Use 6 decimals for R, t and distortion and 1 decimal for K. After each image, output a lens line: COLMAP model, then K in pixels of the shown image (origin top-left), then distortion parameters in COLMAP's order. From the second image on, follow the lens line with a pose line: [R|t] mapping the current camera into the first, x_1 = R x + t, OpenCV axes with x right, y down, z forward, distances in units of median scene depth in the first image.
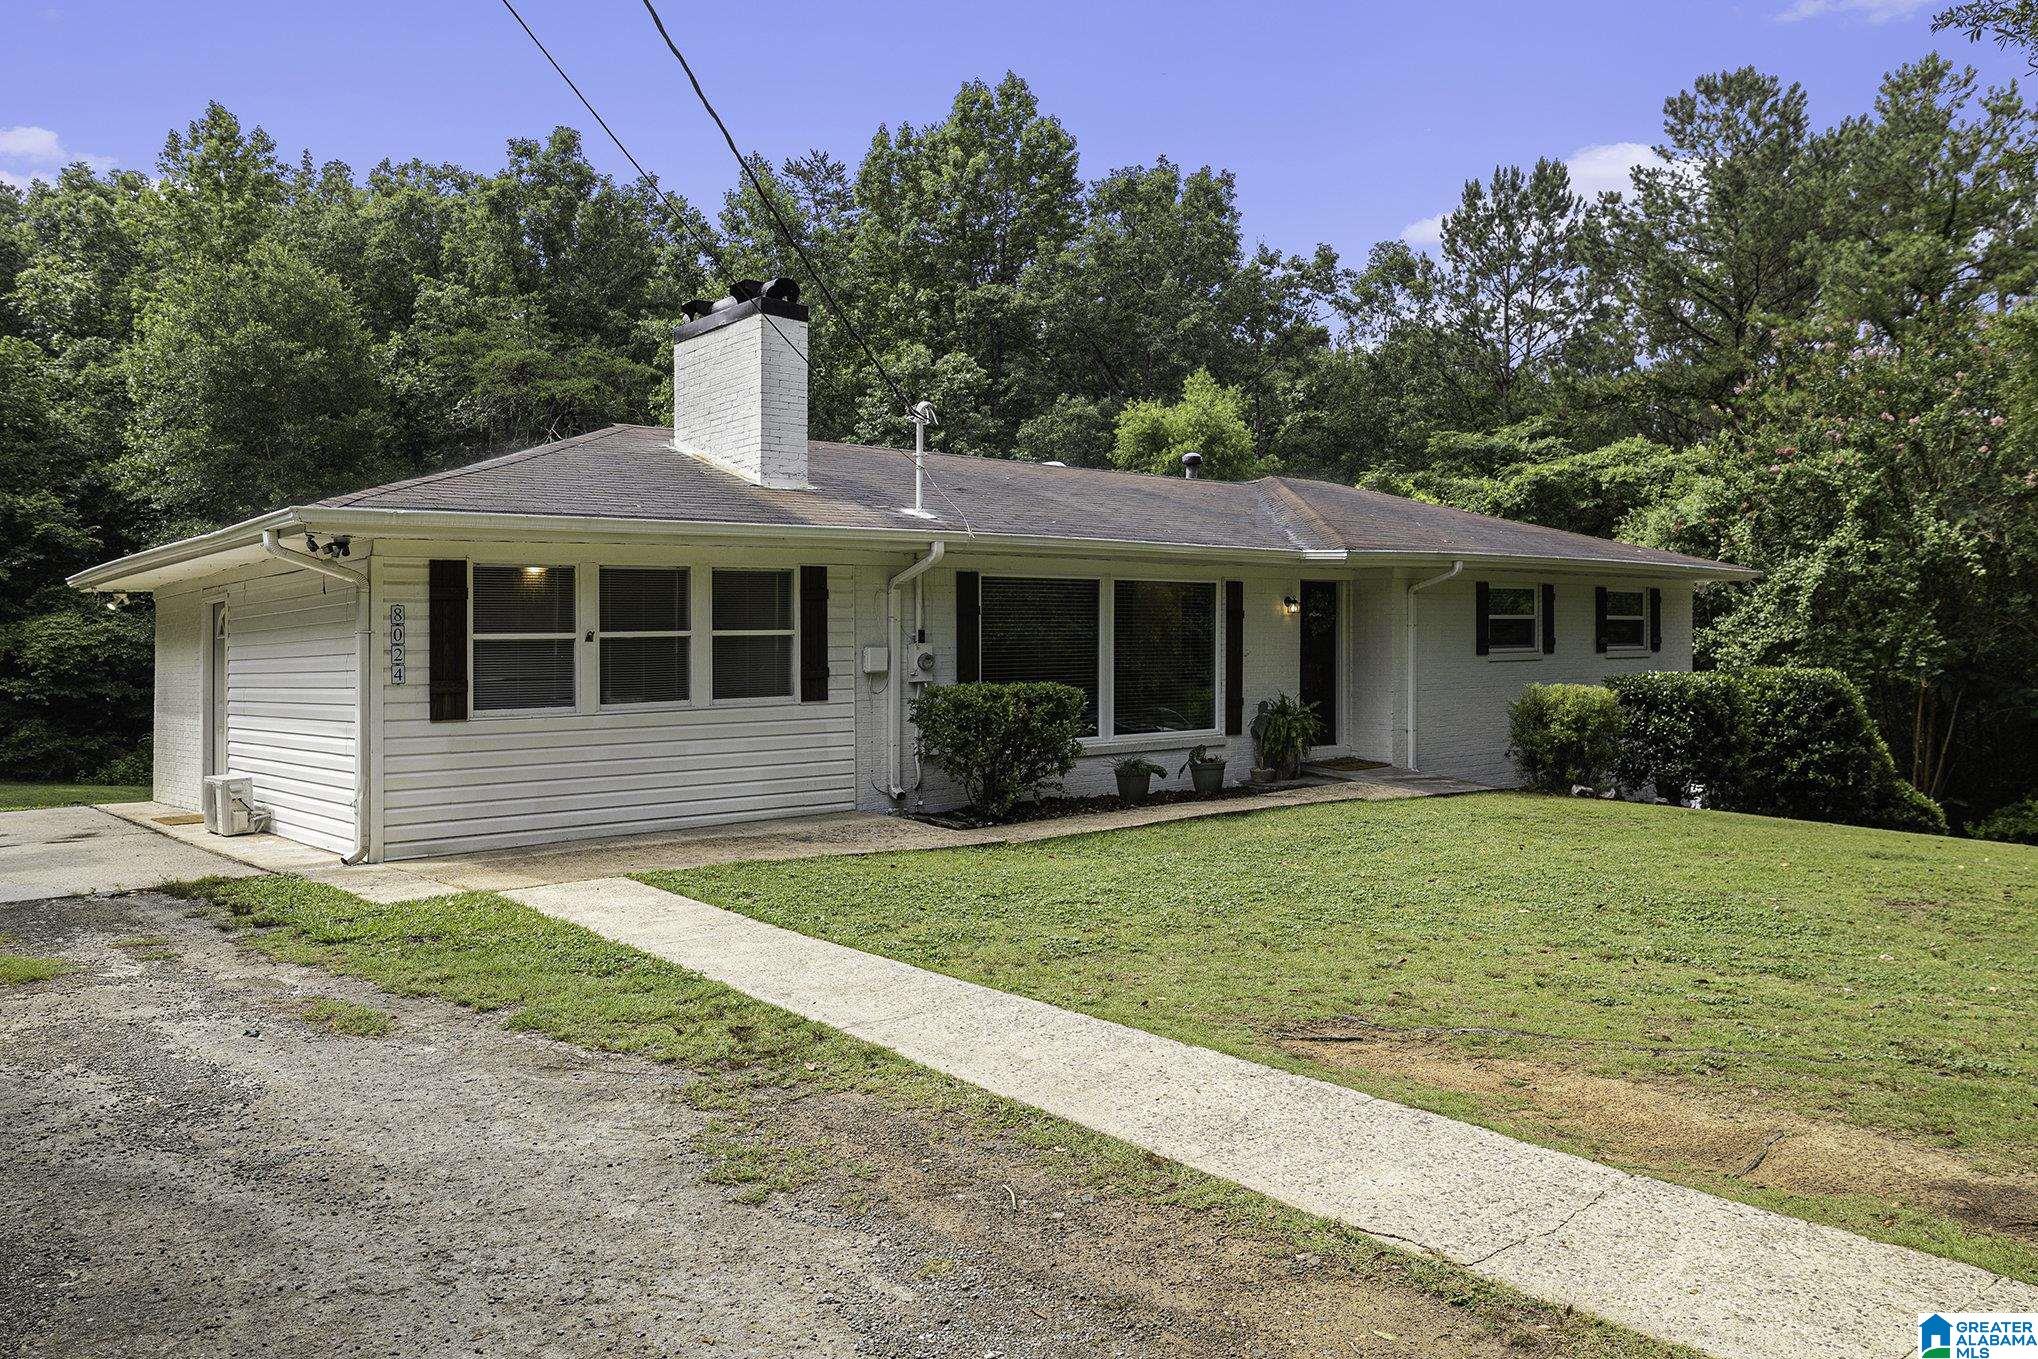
lens RADIAL K [[1526.1, 0, 1011.8], [0, 1526.1, 662.6], [0, 0, 1]] dist [0.032565, -0.002134]
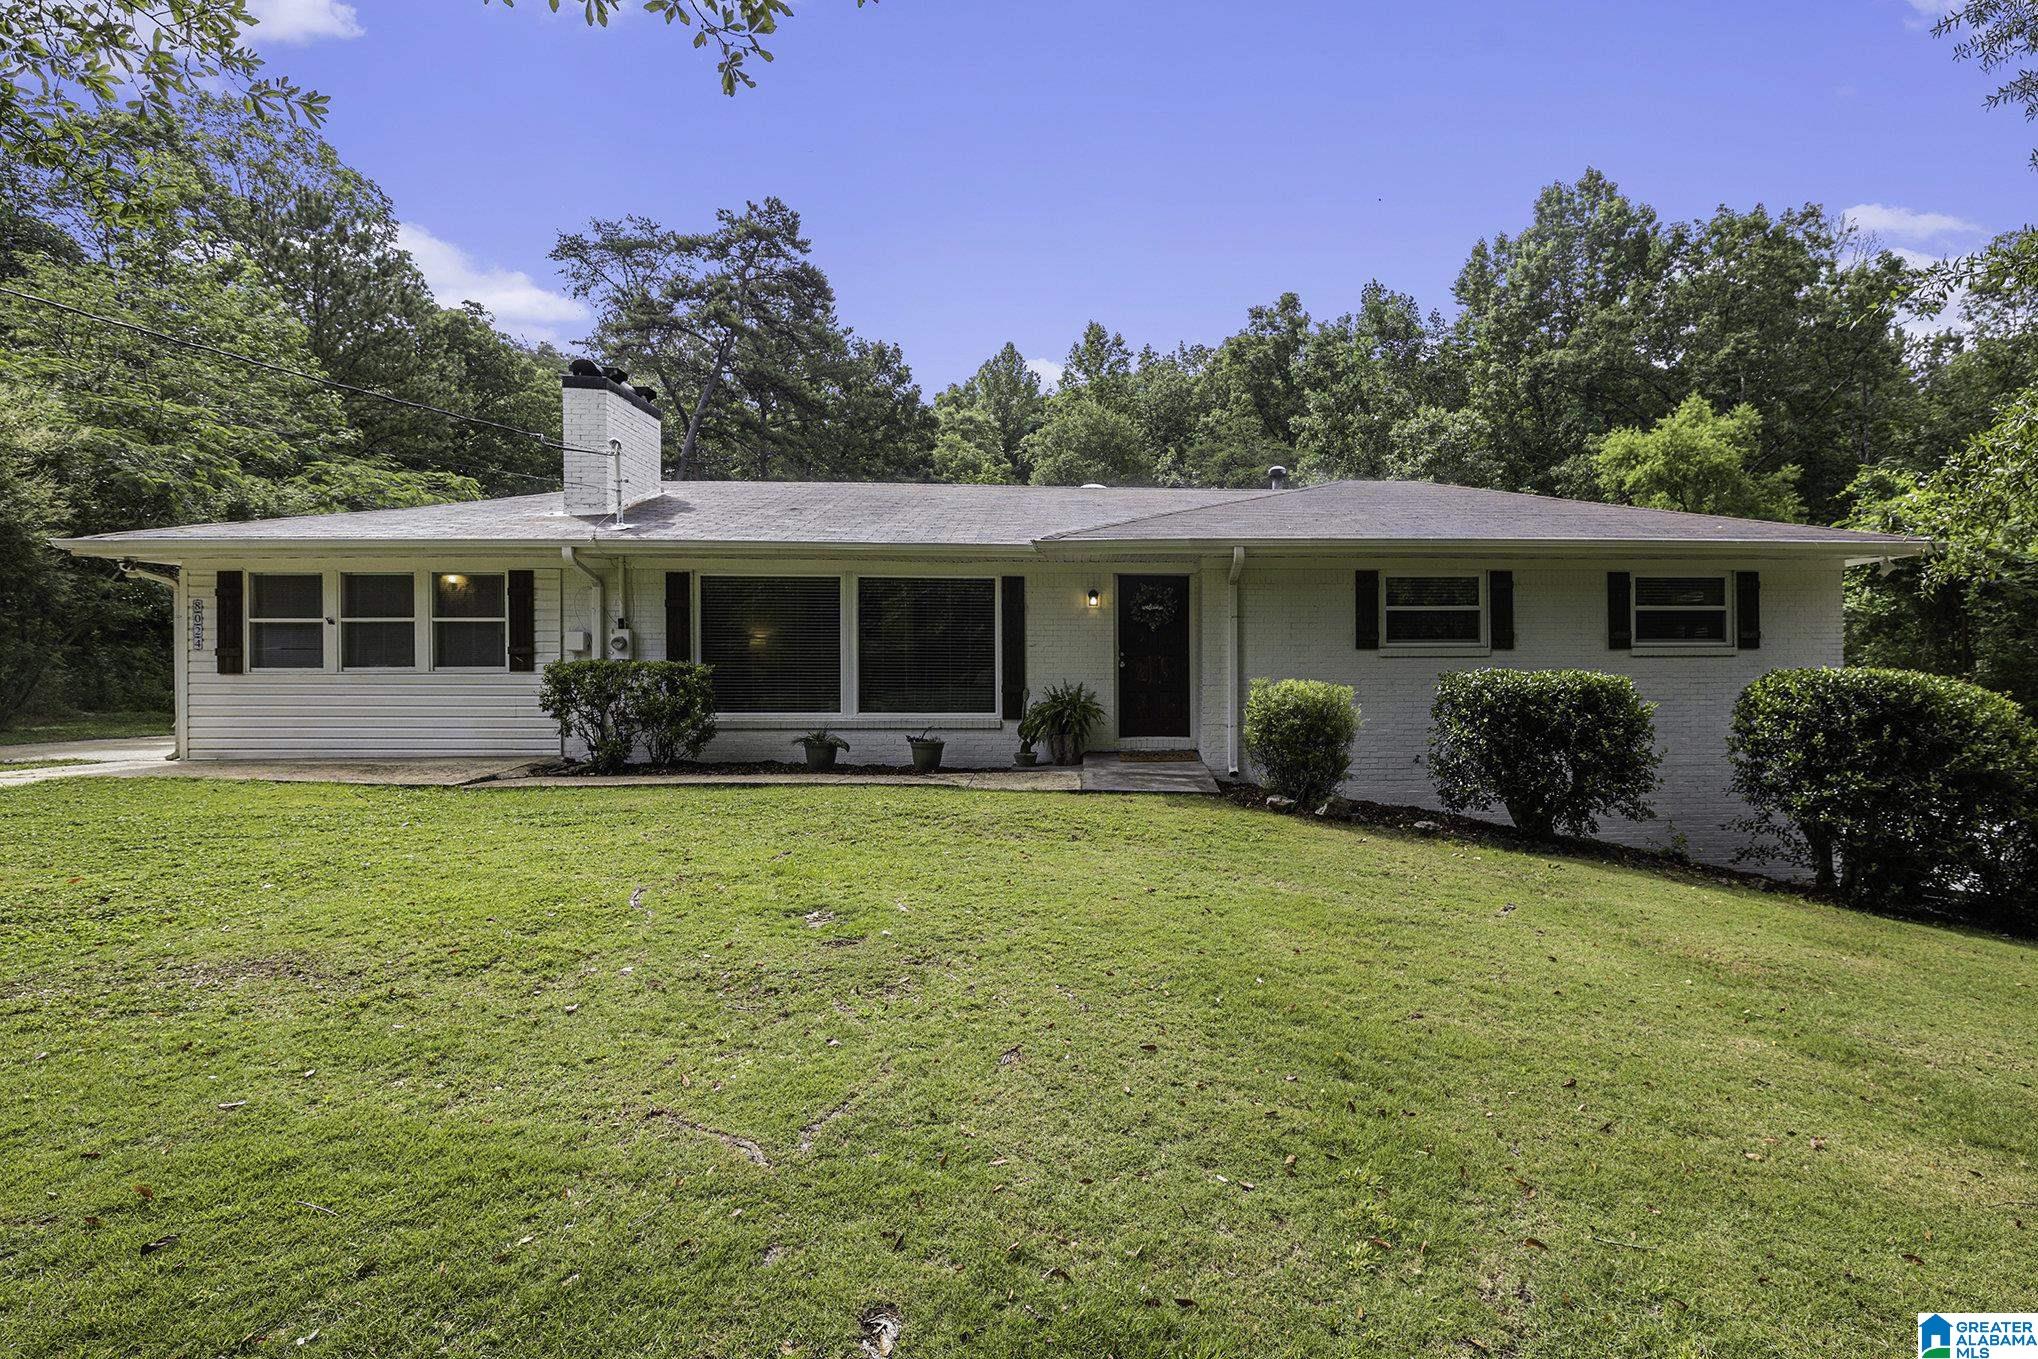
lens RADIAL K [[1033.0, 0, 1018.8], [0, 1033.0, 664.0], [0, 0, 1]] dist [-0.000193, 0.000179]
pose [[0.791077, 0.017299, -0.611471, 0.509746], [-0.018191, 0.999823, 0.004752, 0.004465], [0.611446, 0.007364, 0.791252, 0.367986]]
